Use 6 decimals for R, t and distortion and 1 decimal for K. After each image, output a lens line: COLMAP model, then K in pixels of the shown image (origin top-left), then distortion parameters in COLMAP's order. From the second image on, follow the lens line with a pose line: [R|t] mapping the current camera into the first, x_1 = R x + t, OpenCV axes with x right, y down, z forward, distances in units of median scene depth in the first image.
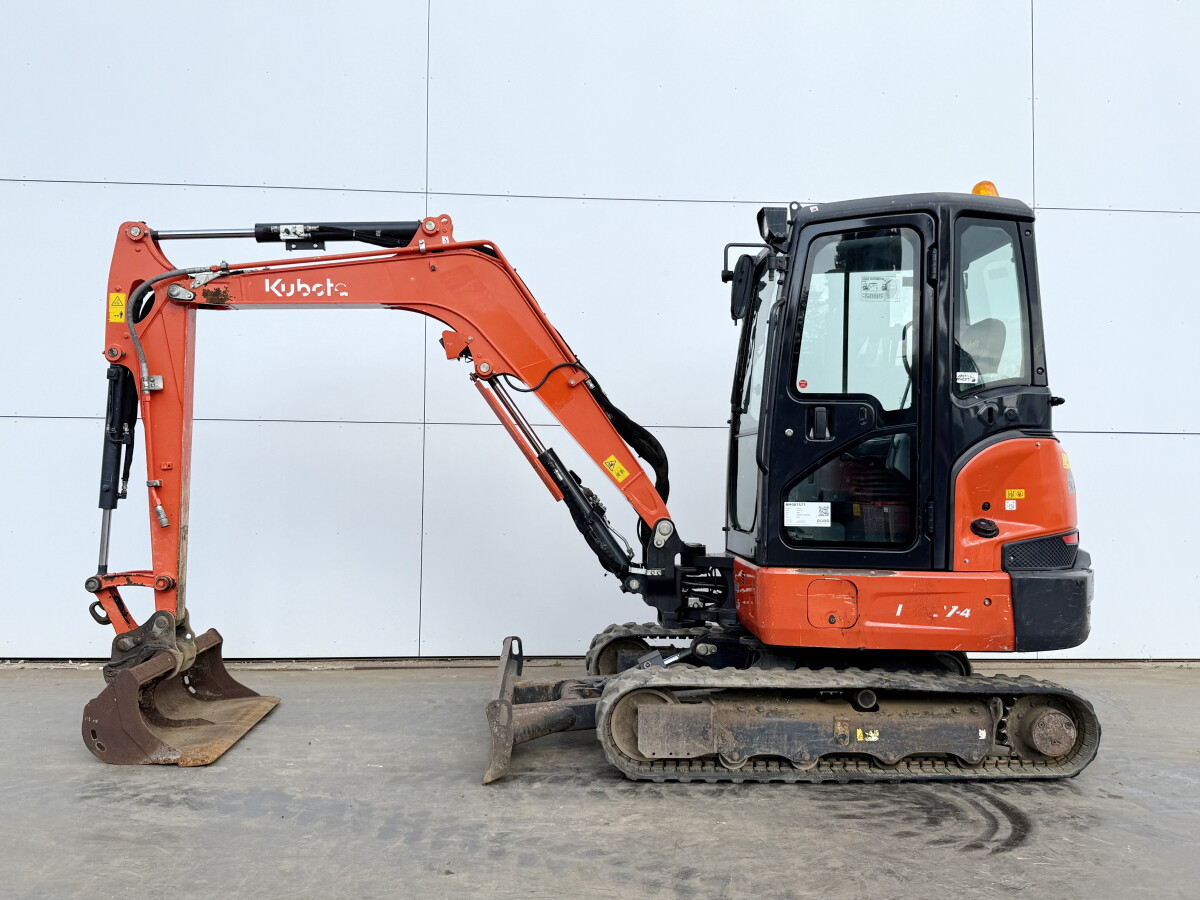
lens RADIAL K [[1011.4, 0, 590.4], [0, 1011.4, 452.9], [0, 0, 1]] dist [0.009403, -0.051923]
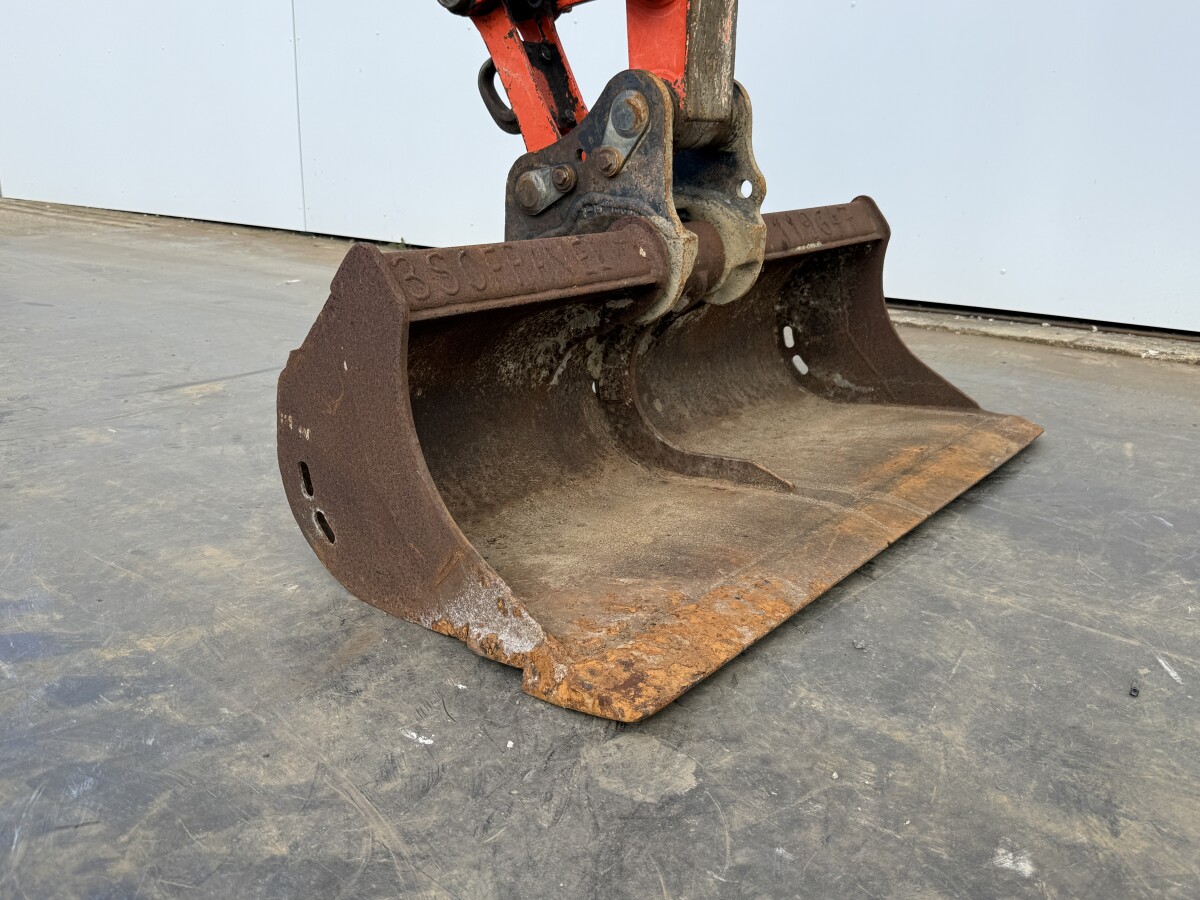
lens RADIAL K [[1035.2, 0, 599.4], [0, 1035.2, 459.2], [0, 0, 1]] dist [0.032047, -0.050911]
pose [[0.747049, 0.203897, -0.632727, -0.222016], [0.009193, 0.948540, 0.316523, 0.161670], [0.664705, -0.242275, 0.706732, 0.744868]]
